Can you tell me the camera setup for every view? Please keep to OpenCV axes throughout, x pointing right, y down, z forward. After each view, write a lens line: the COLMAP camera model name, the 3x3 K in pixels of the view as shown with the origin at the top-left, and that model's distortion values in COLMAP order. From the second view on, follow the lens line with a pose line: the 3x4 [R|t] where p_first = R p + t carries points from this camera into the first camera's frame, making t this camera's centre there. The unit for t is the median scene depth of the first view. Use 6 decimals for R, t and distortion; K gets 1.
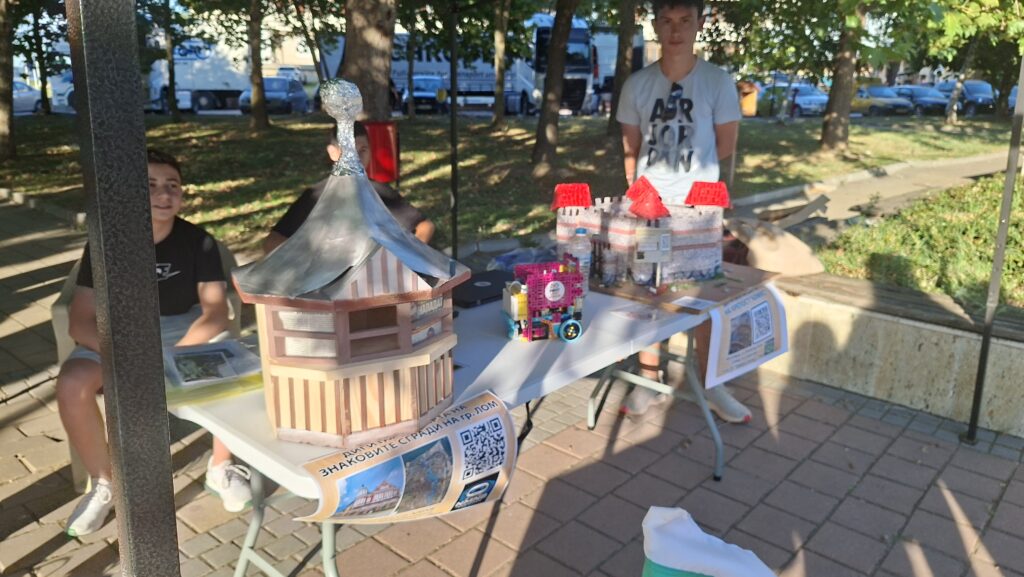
lens RADIAL K [[741.1, 0, 525.2], [0, 741.1, 286.7], [0, 0, 1]] dist [0.076653, -0.112823]
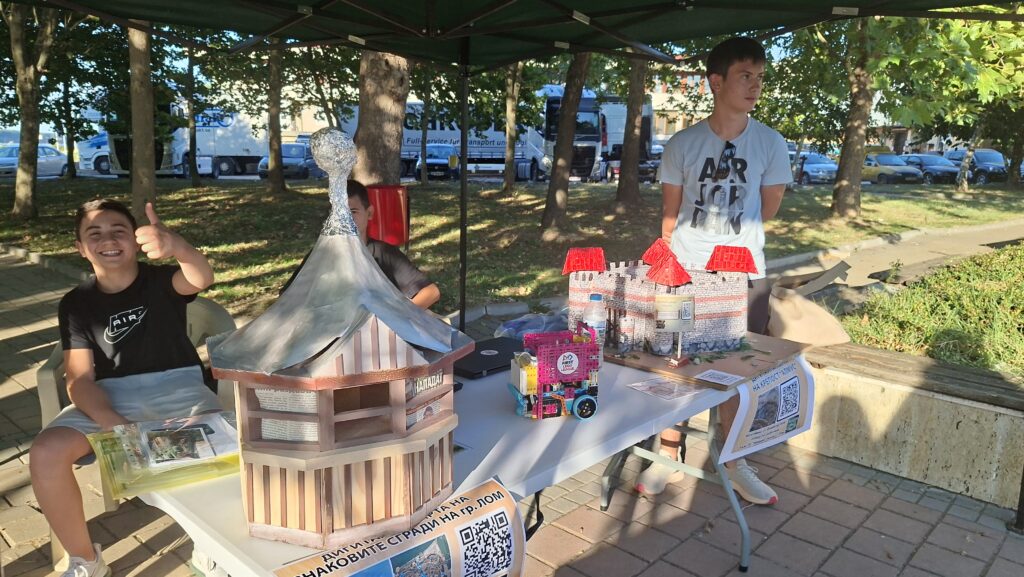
lens RADIAL K [[731.5, 0, 512.0], [0, 731.5, 288.5], [0, 0, 1]] dist [0.084491, -0.118808]
pose [[0.999513, 0.009248, -0.029789, -0.000603], [-0.011663, 0.996568, -0.081949, -0.002343], [0.028929, 0.082256, 0.996191, 0.019687]]
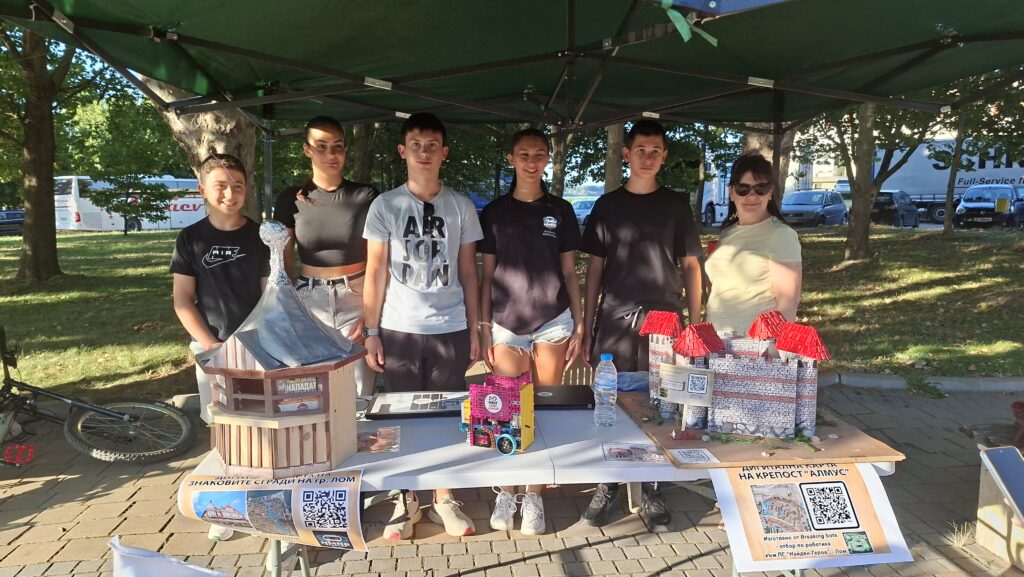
lens RADIAL K [[734.1, 0, 495.9], [0, 734.1, 282.1], [0, 0, 1]] dist [0.092133, -0.134976]
pose [[0.702639, 0.062000, -0.708840, 0.163952], [-0.166563, 0.982850, -0.079139, -0.017450], [0.691777, 0.173673, 0.700916, 0.044254]]
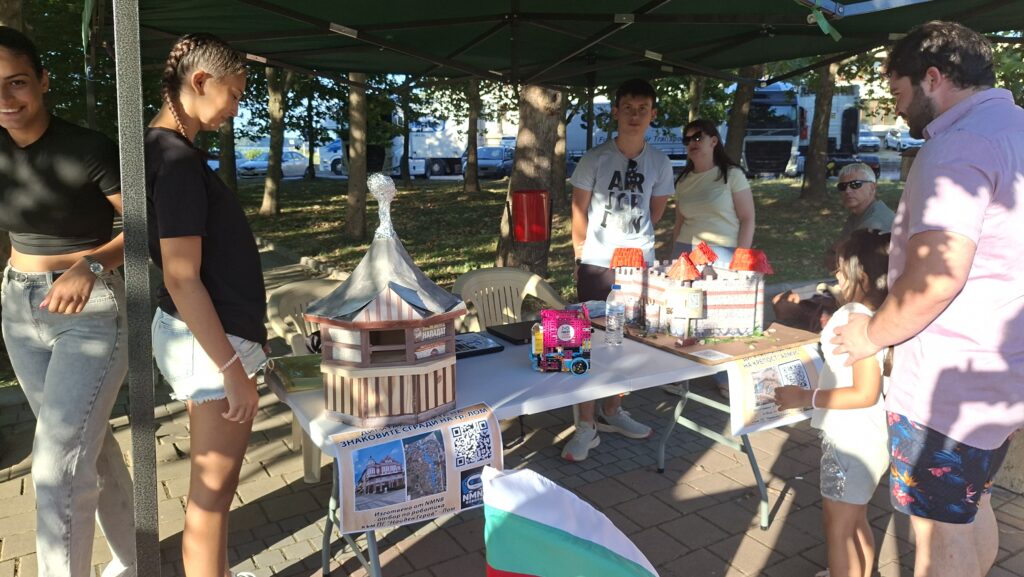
lens RADIAL K [[733.5, 0, 515.1], [0, 733.5, 273.9], [0, 0, 1]] dist [0.120479, -0.118995]
pose [[0.953609, 0.037636, -0.298685, 0.066741], [-0.065762, 0.994236, -0.084677, 0.003633], [0.293777, 0.100391, 0.950588, -0.043268]]
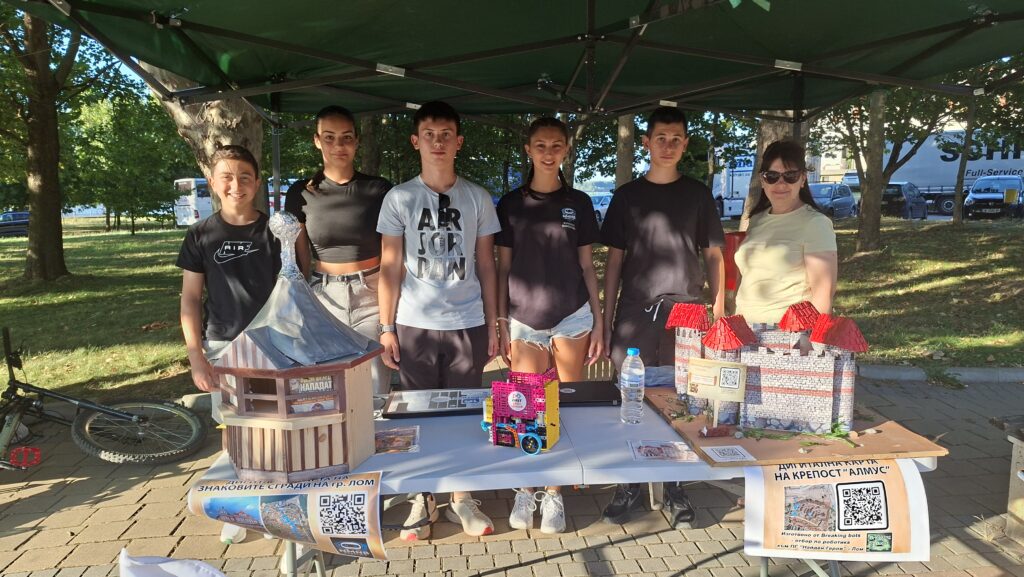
lens RADIAL K [[731.5, 0, 512.0], [0, 731.5, 288.5], [0, 0, 1]] dist [0.084491, -0.118808]
pose [[0.710438, 0.064772, -0.700773, 0.153326], [-0.156033, 0.985470, -0.067100, -0.016538], [0.686244, 0.157014, 0.710222, 0.049324]]
